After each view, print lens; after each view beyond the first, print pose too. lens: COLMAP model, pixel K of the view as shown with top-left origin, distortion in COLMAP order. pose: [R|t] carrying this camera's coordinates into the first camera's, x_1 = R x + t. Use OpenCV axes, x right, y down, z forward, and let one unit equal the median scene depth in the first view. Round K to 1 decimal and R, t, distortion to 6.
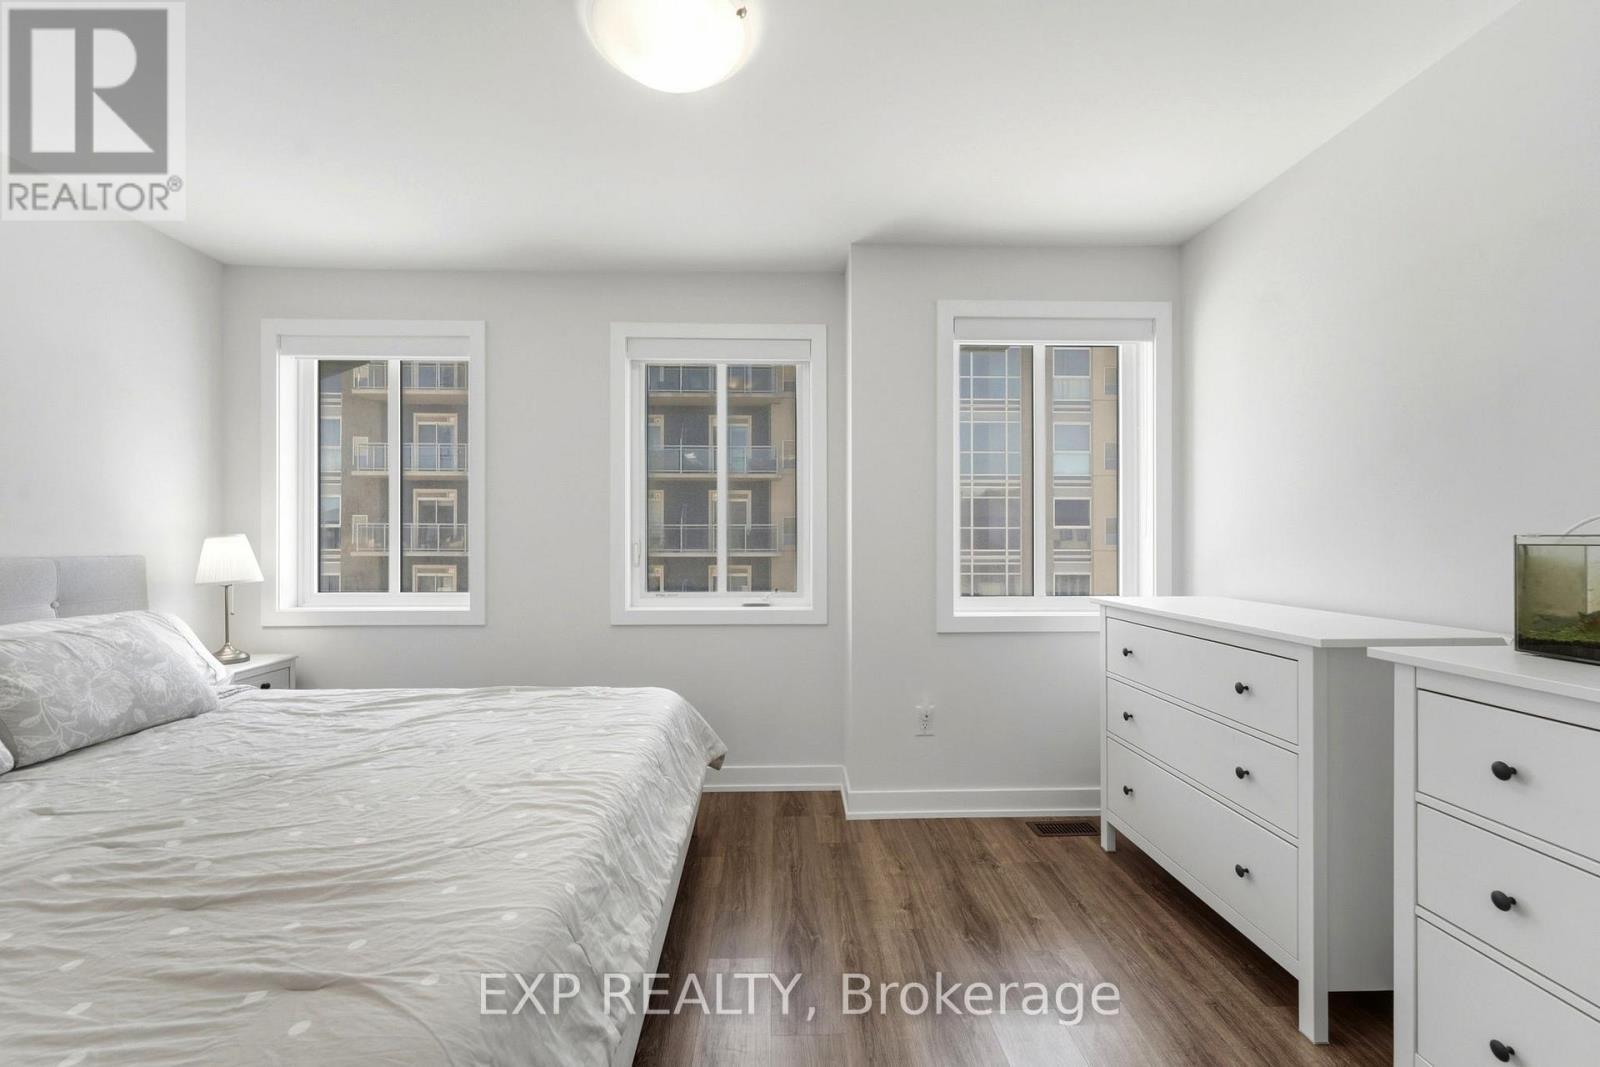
lens RADIAL K [[656.0, 0, 792.1], [0, 656.0, 541.2], [0, 0, 1]] dist [0.002533, -0.000903]
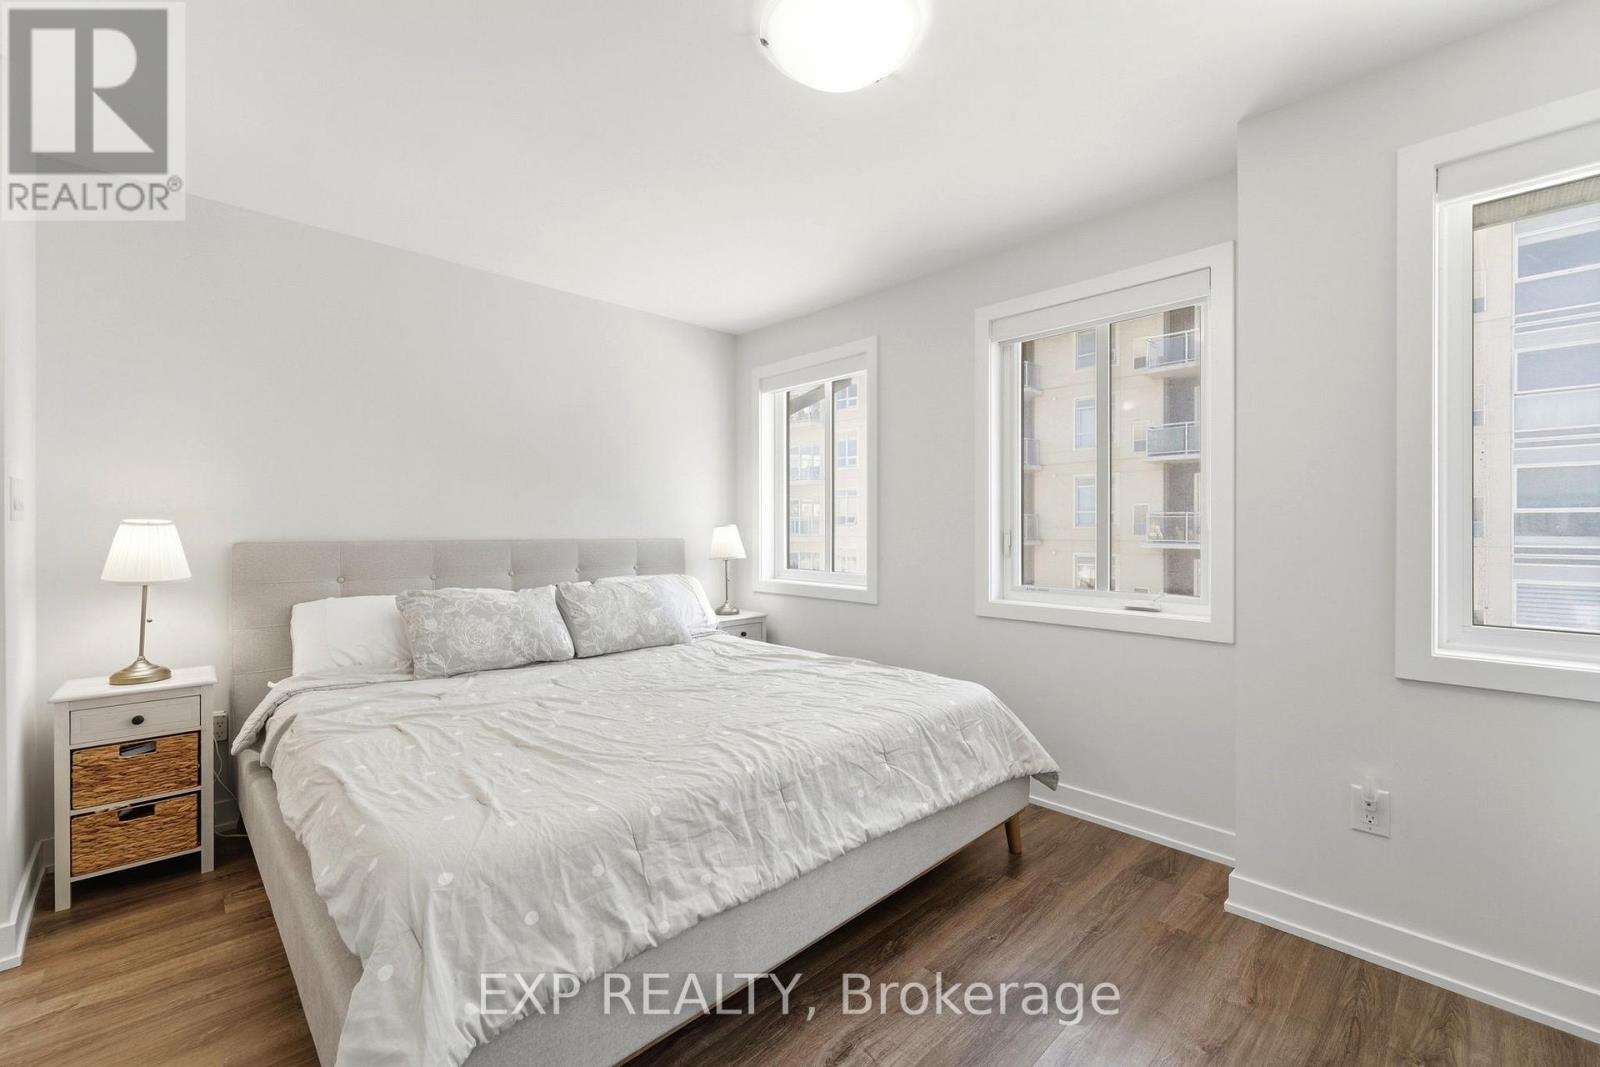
lens RADIAL K [[656.0, 0, 792.4], [0, 656.0, 533.2], [0, 0, 1]] dist [0.002533, -0.000903]
pose [[0.668986, 0.007078, -0.743241, 0.440652], [-0.003802, 0.999974, 0.006101, -0.001933], [0.743265, -0.001255, 0.668995, 0.213280]]
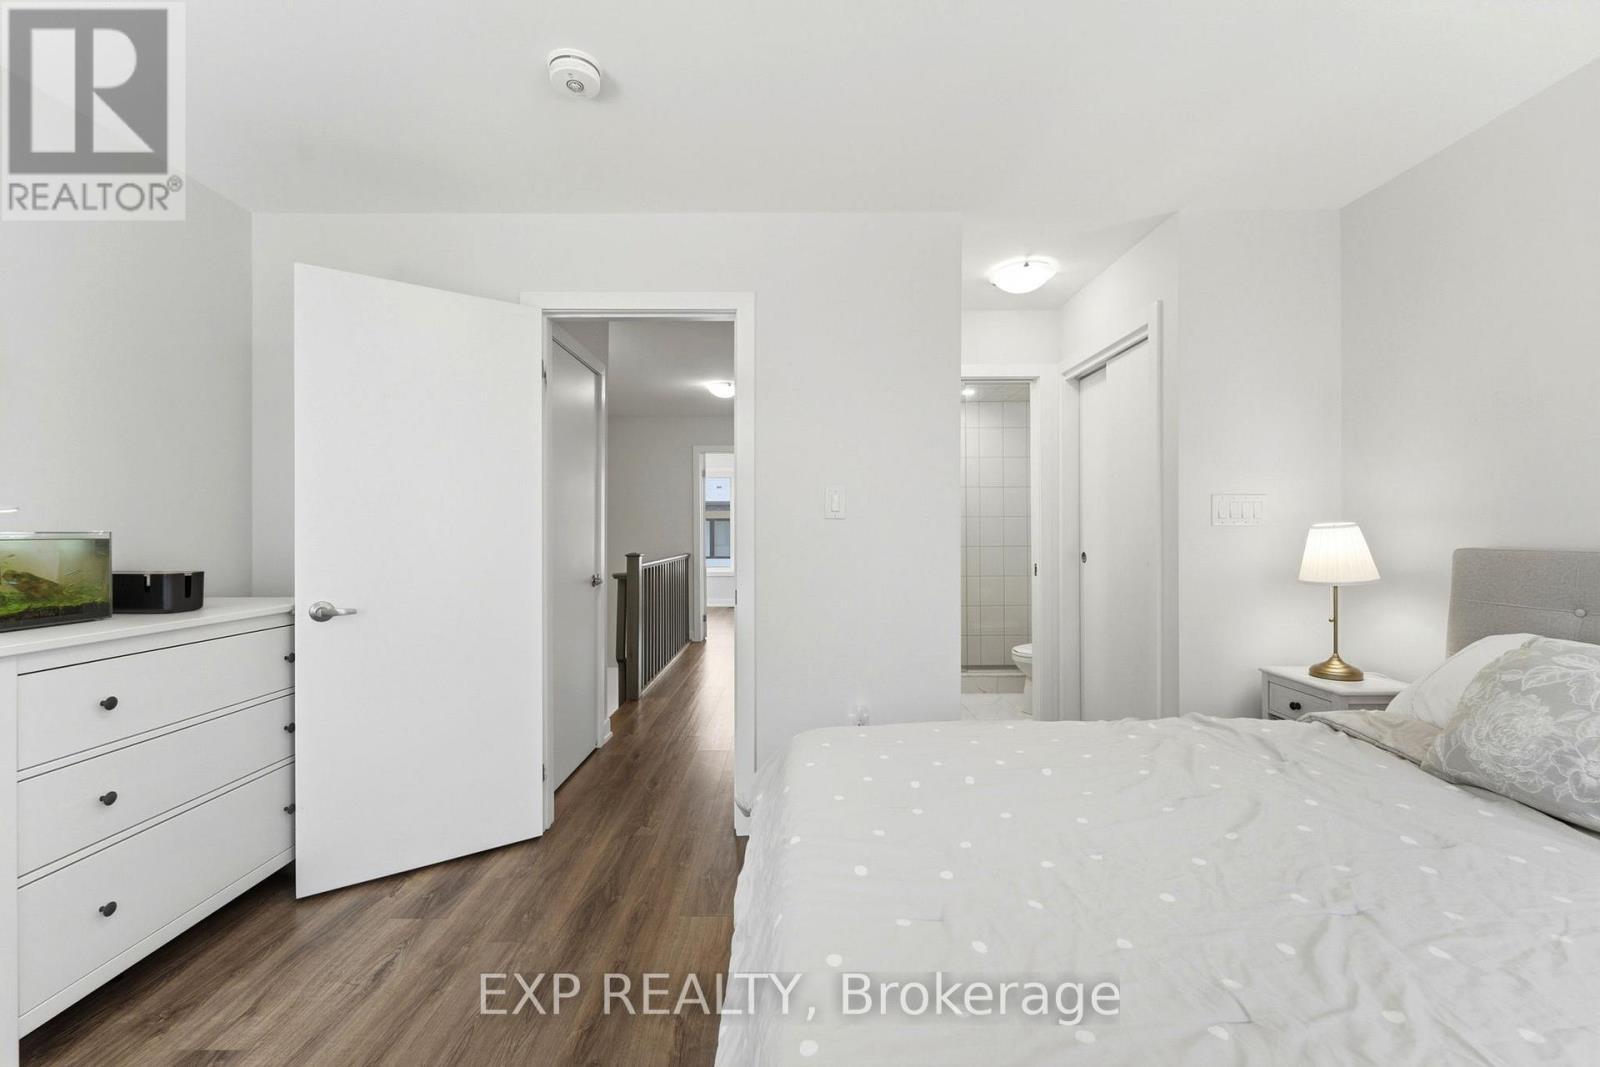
lens RADIAL K [[656.0, 0, 793.3], [0, 656.0, 532.6], [0, 0, 1]] dist [0.002533, -0.000903]
pose [[-0.999049, 0.005752, 0.043210, -0.239384], [0.005819, 0.999982, 0.001421, -0.004732], [-0.043201, 0.001671, -0.999065, 1.382047]]
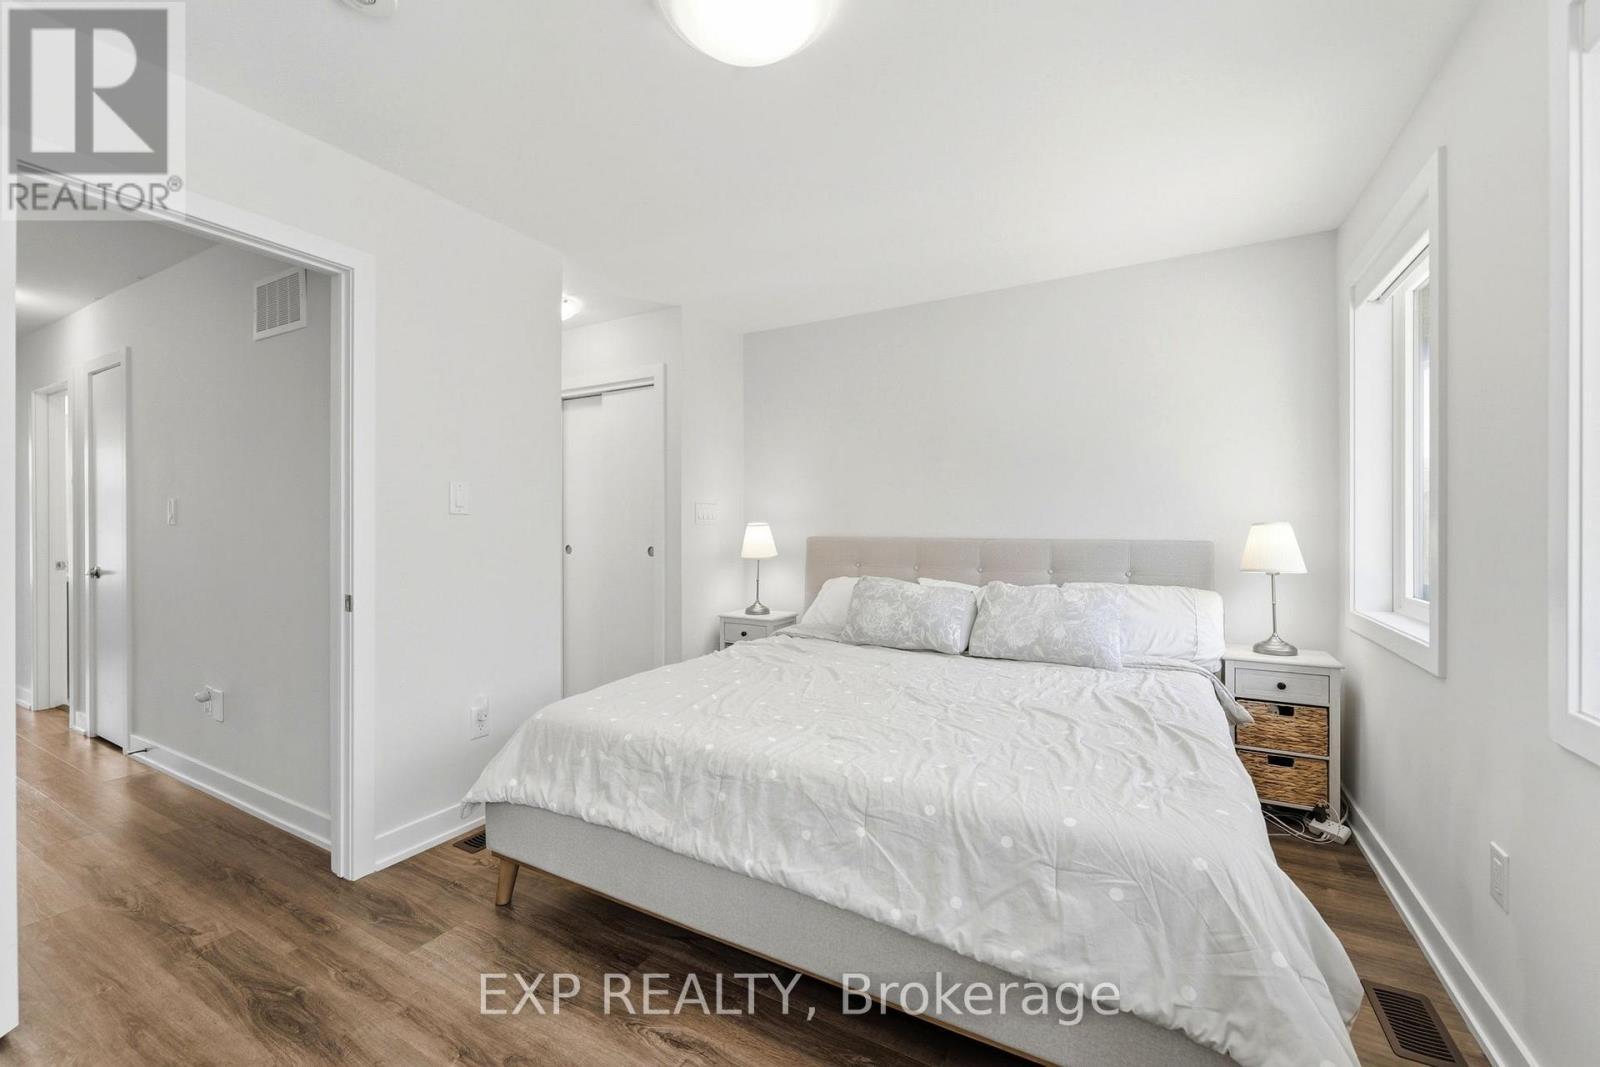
lens RADIAL K [[656.0, 0, 799.1], [0, 656.0, 526.5], [0, 0, 1]] dist [0.002533, -0.000903]
pose [[-0.519247, 0.001349, -0.854623, 0.509833], [-0.000862, 0.999997, 0.002102, -0.008780], [0.854624, 0.001828, -0.519245, 1.313902]]
